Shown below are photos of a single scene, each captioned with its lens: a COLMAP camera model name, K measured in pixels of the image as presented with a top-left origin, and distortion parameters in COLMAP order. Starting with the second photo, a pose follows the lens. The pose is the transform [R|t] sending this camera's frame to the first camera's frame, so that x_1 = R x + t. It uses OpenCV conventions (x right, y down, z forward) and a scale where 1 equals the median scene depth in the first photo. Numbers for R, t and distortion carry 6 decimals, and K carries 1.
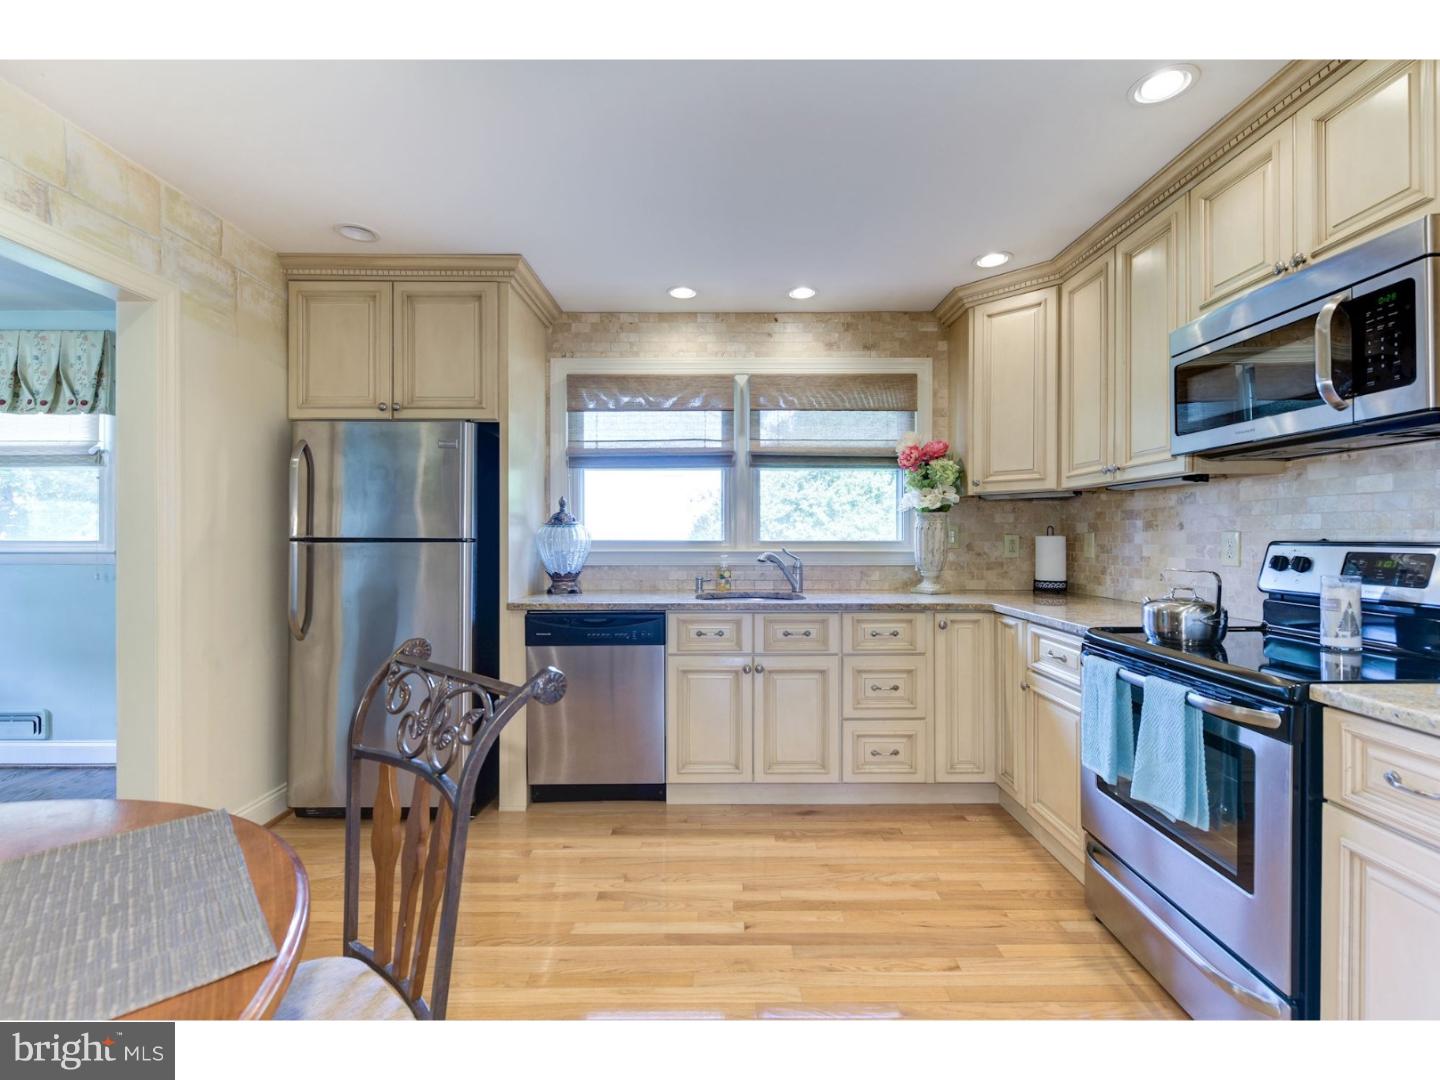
lens RADIAL K [[643.9, 0, 731.4], [0, 643.9, 538.4], [0, 0, 1]] dist [0.003164, -0.000773]
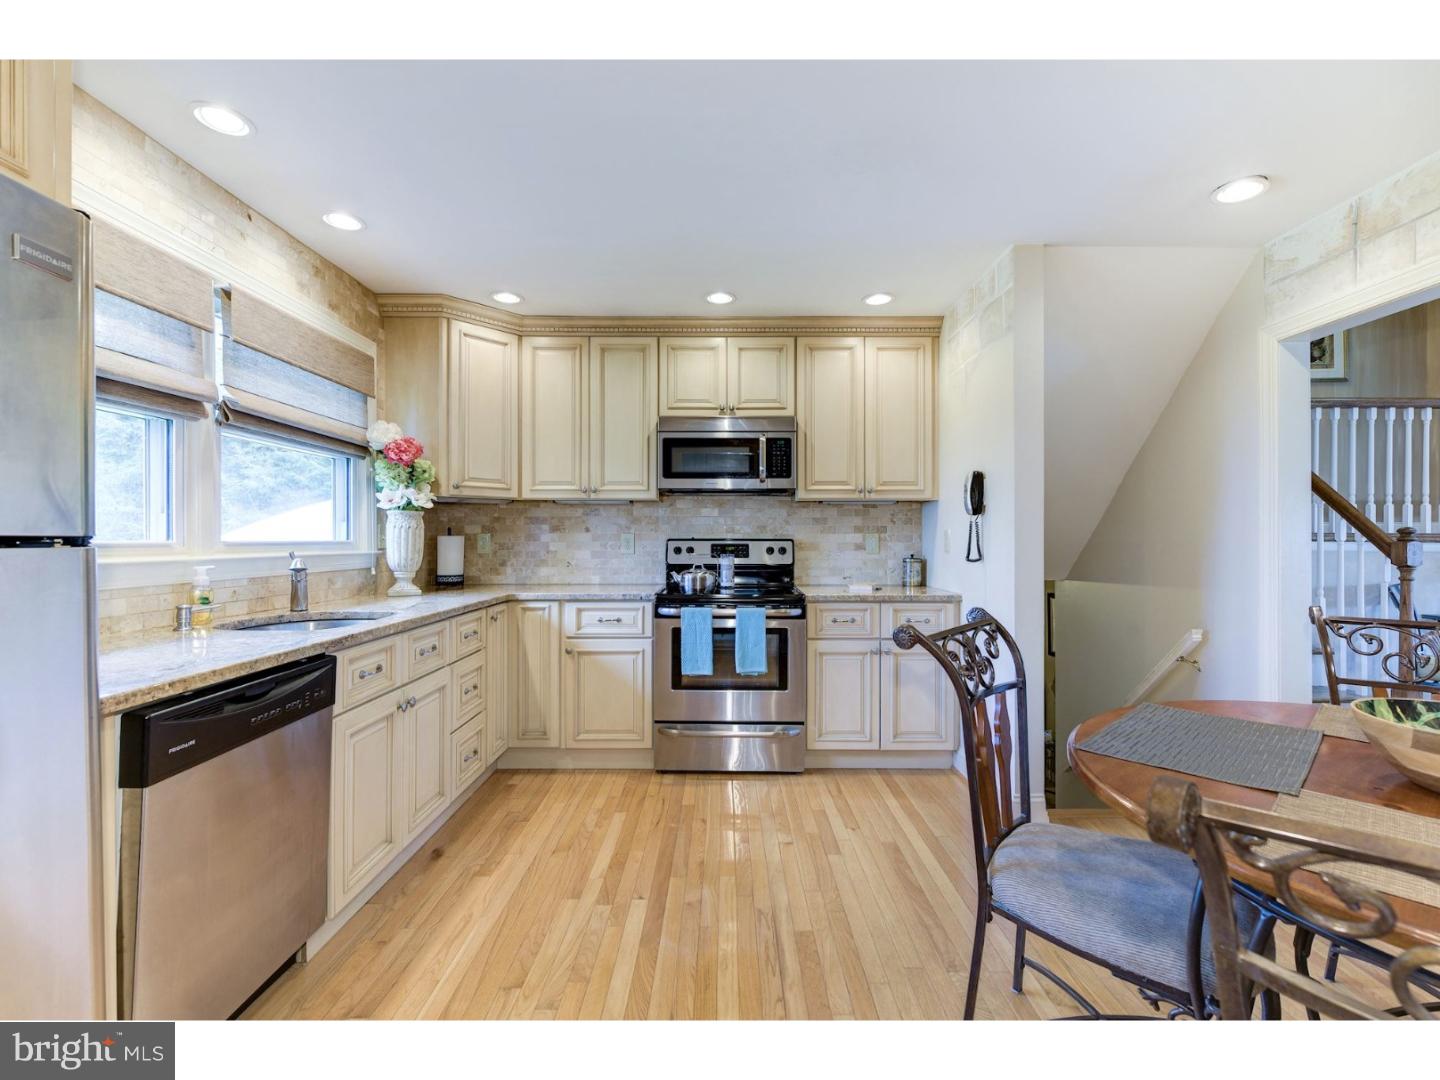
lens RADIAL K [[643.9, 0, 713.2], [0, 643.9, 538.6], [0, 0, 1]] dist [0.003164, -0.000773]
pose [[0.002966, 0.000251, 0.999996, -0.776184], [0.003657, 0.999993, -0.000262, 0.003374], [-0.999989, 0.003658, 0.002966, 0.645899]]
